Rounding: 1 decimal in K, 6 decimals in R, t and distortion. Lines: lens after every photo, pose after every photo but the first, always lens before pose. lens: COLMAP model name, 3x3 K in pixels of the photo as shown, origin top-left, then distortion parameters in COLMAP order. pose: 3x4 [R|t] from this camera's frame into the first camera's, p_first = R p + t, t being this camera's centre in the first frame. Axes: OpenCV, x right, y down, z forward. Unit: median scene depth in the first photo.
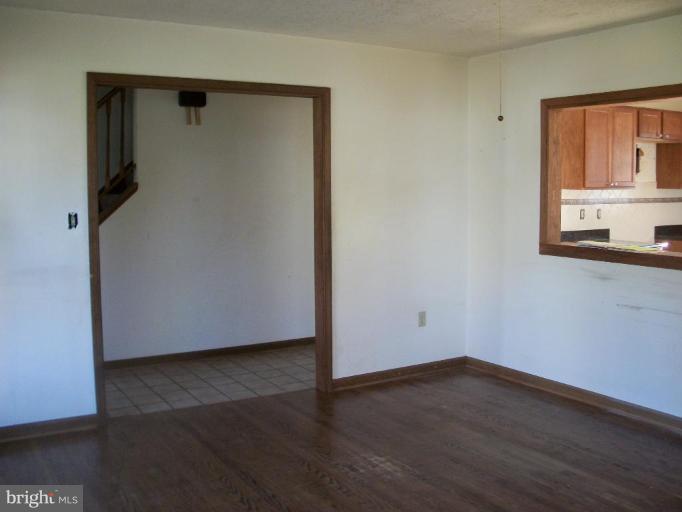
lens RADIAL K [[713.8, 0, 345.5], [0, 713.8, 236.3], [0, 0, 1]] dist [-0.208379, 0.184855]
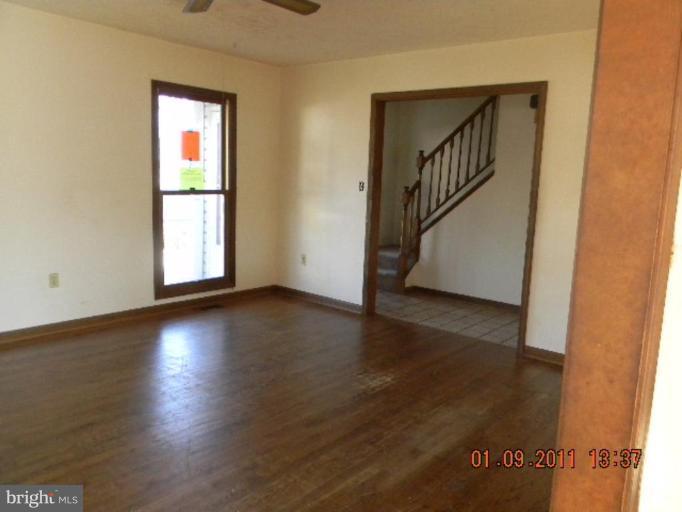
lens RADIAL K [[546.0, 0, 341.0], [0, 546.0, 256.0], [0, 0, 1]] dist [-0.006119, -0.008489]
pose [[0.313717, 0.156712, -0.936495, 0.847753], [-0.111342, 0.985553, 0.127622, -0.019833], [0.942966, 0.064234, 0.326634, 0.536113]]
